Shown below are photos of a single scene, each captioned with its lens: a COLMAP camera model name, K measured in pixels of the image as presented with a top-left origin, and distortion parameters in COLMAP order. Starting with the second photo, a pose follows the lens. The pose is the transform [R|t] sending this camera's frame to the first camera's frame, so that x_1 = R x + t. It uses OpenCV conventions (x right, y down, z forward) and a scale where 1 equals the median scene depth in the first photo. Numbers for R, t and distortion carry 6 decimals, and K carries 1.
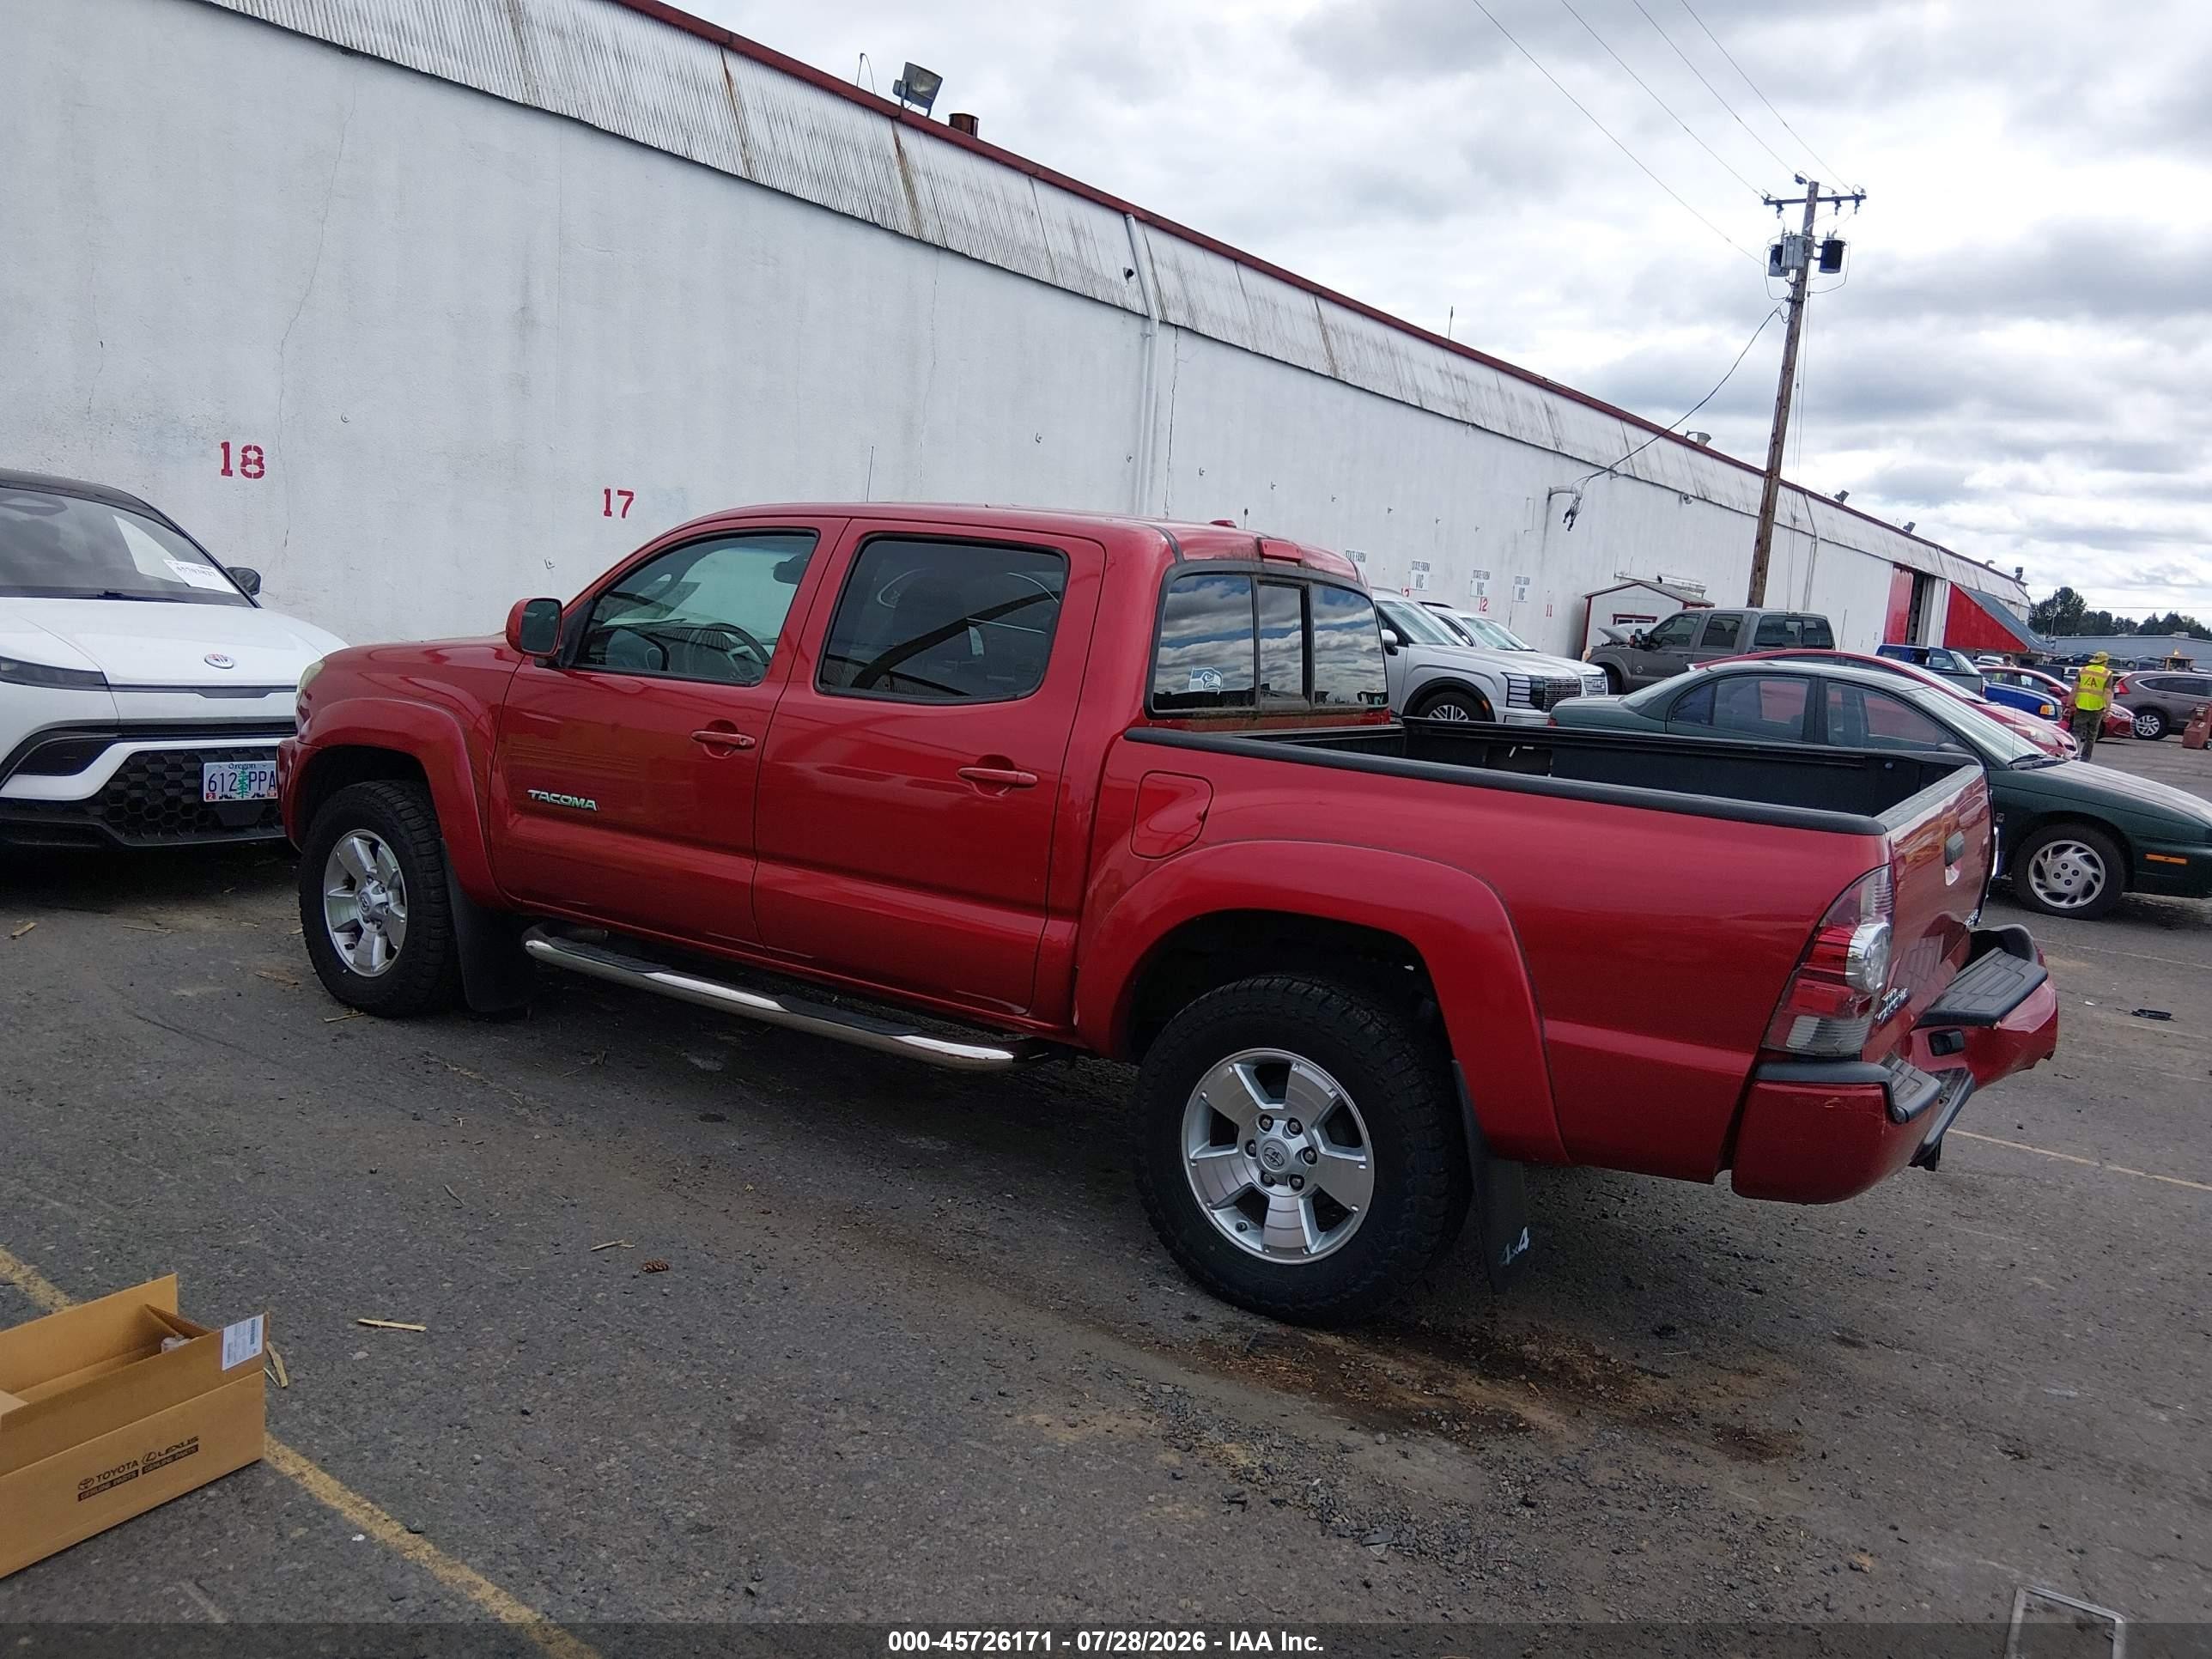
lens RADIAL K [[1674.0, 0, 1128.9], [0, 1674.0, 837.9], [0, 0, 1]] dist [0.049036, -0.090758]
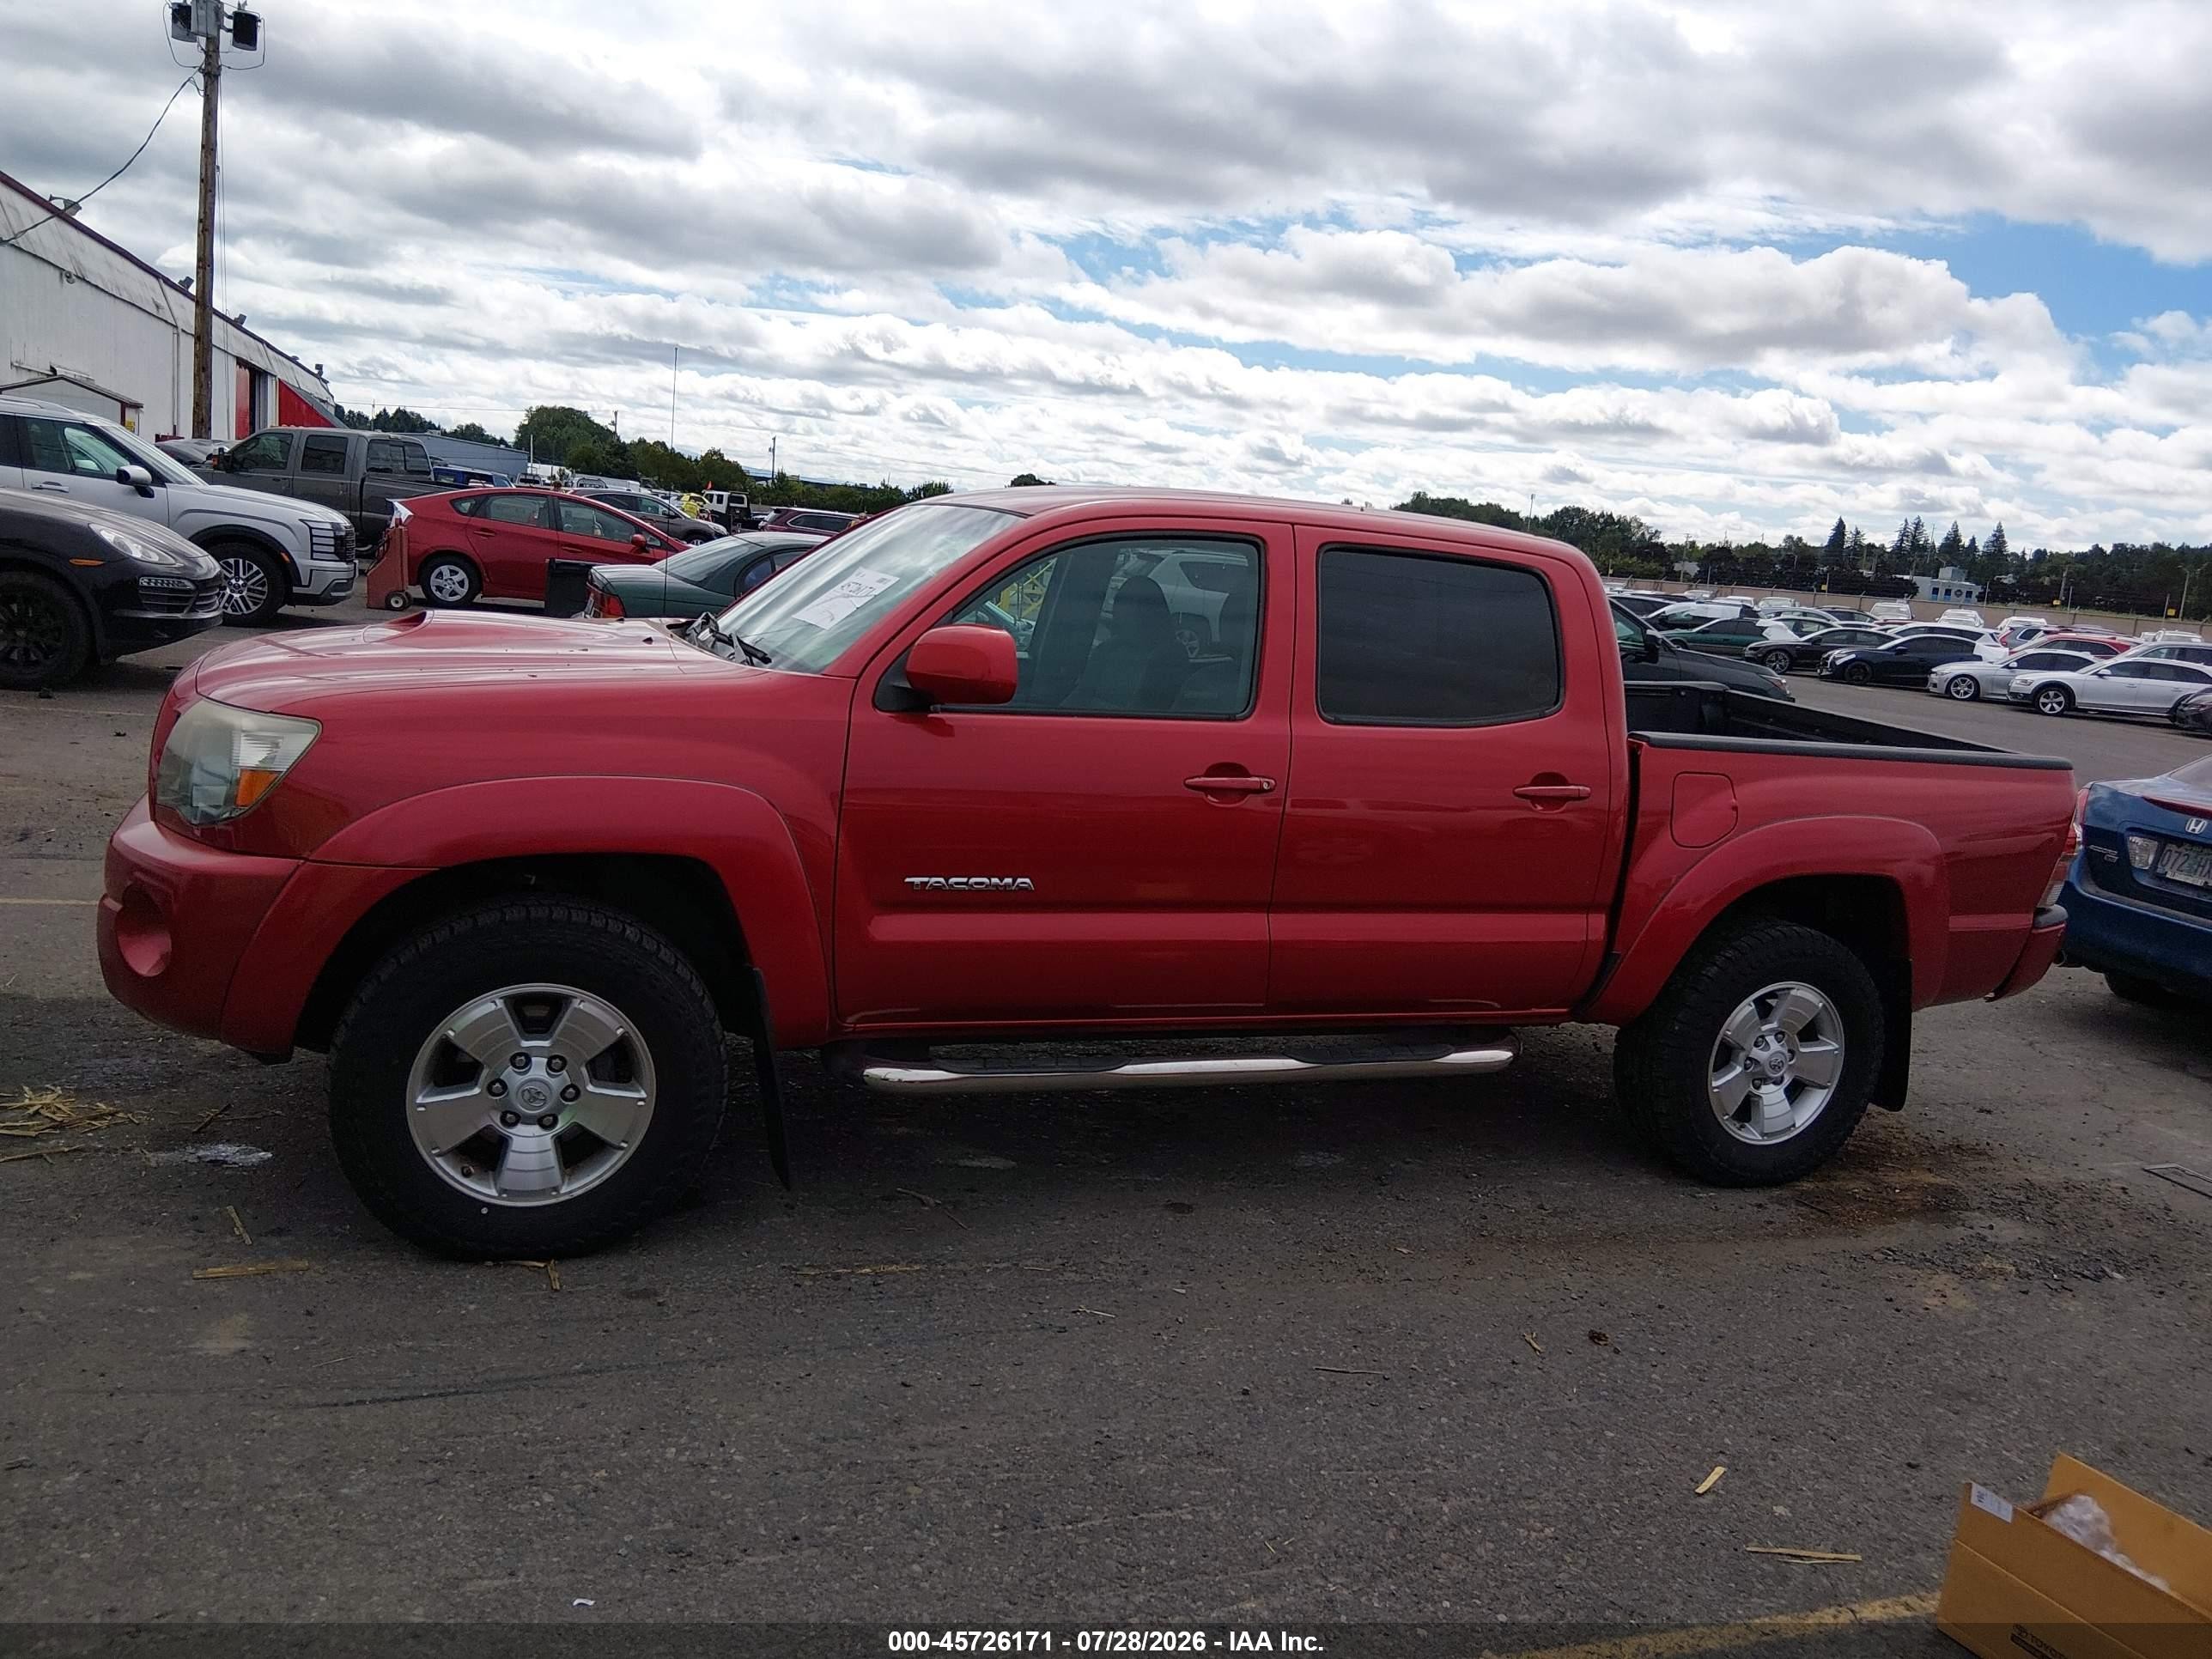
lens RADIAL K [[1674.0, 0, 1123.5], [0, 1674.0, 811.7], [0, 0, 1]] dist [0.049036, -0.090758]
pose [[0.578936, -0.148032, 0.801822, -0.265478], [0.061591, 0.988511, 0.138028, -0.045799], [-0.813043, -0.030524, 0.581403, 0.147066]]
